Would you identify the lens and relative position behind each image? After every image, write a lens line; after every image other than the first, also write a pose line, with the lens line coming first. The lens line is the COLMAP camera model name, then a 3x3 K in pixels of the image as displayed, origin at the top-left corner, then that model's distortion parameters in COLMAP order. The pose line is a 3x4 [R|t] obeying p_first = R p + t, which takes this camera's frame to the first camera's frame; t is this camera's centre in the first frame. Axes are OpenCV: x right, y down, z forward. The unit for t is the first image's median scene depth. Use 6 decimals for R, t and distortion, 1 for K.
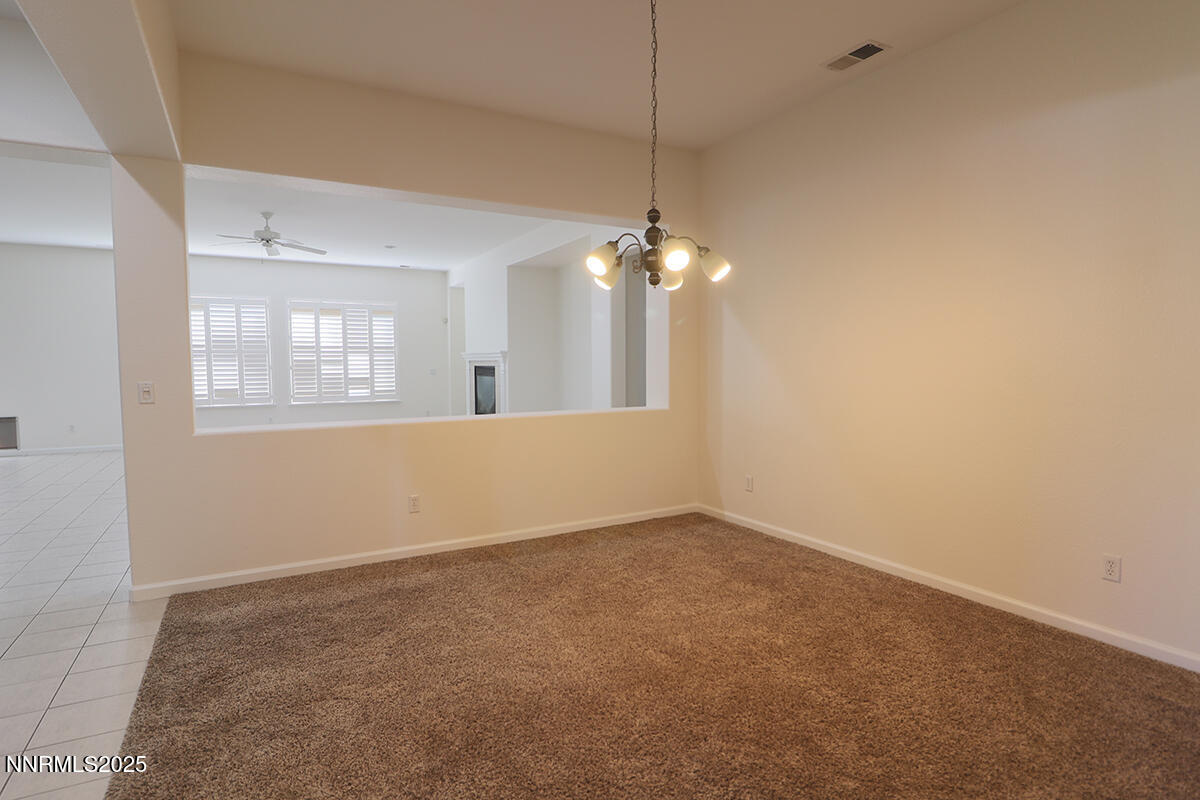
lens RADIAL K [[621.7, 0, 599.1], [0, 621.7, 403.1], [0, 0, 1]] dist [-0.002483, -0.004955]
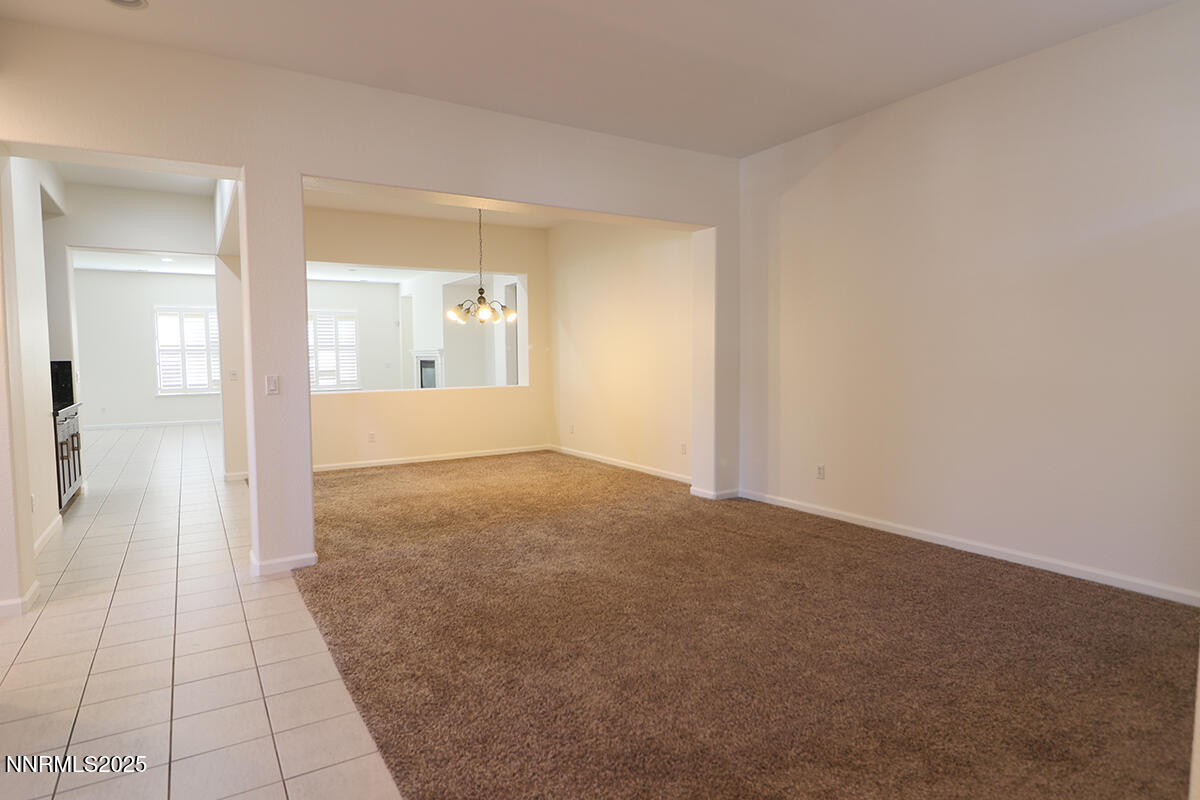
lens RADIAL K [[676.9, 0, 600.2], [0, 676.9, 400.9], [0, 0, 1]] dist [-0.000306, 0.000074]
pose [[0.999377, -0.007341, 0.034522, 0.117000], [0.007296, 0.999972, 0.001433, 0.023814], [-0.034531, -0.001180, 0.999403, -0.389327]]
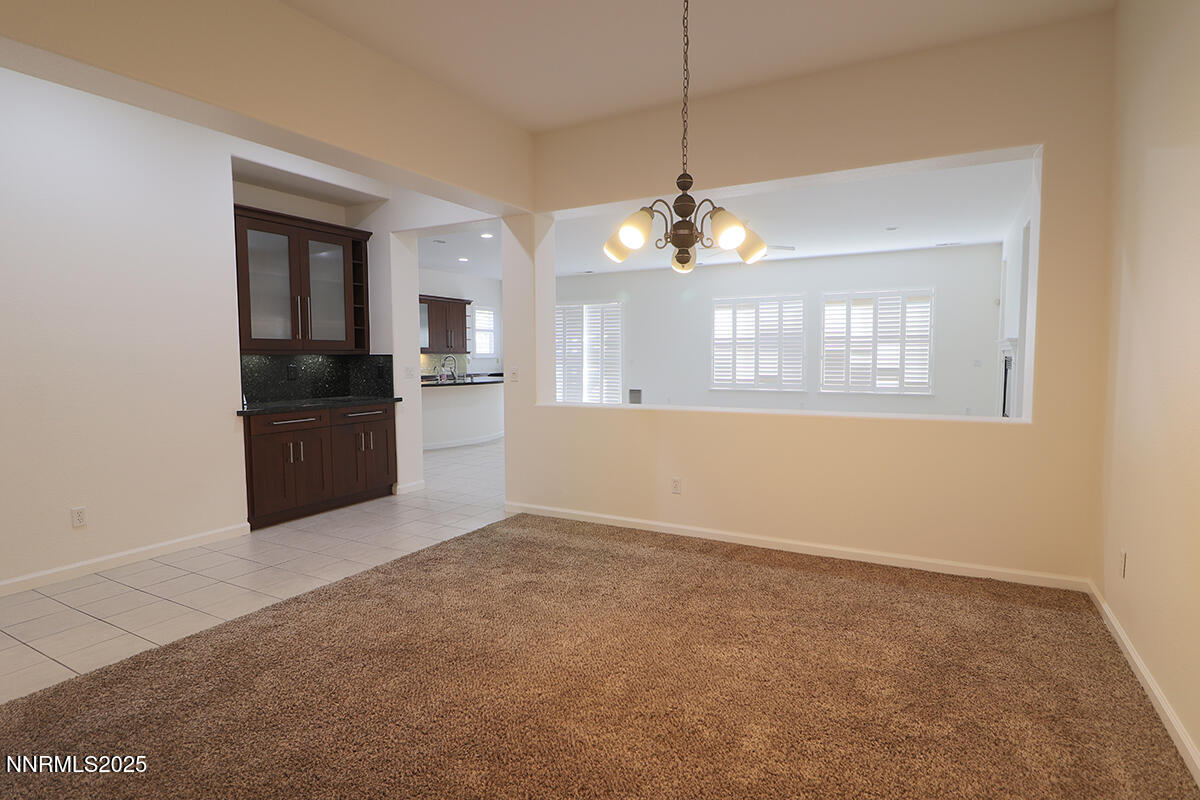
lens RADIAL K [[621.7, 0, 603.9], [0, 621.7, 395.9], [0, 0, 1]] dist [-0.002483, -0.004955]
pose [[0.523971, 0.058658, -0.849714, 0.213198], [-0.053782, 0.997913, 0.035724, -0.009229], [0.850036, 0.026981, 0.526033, 0.129258]]
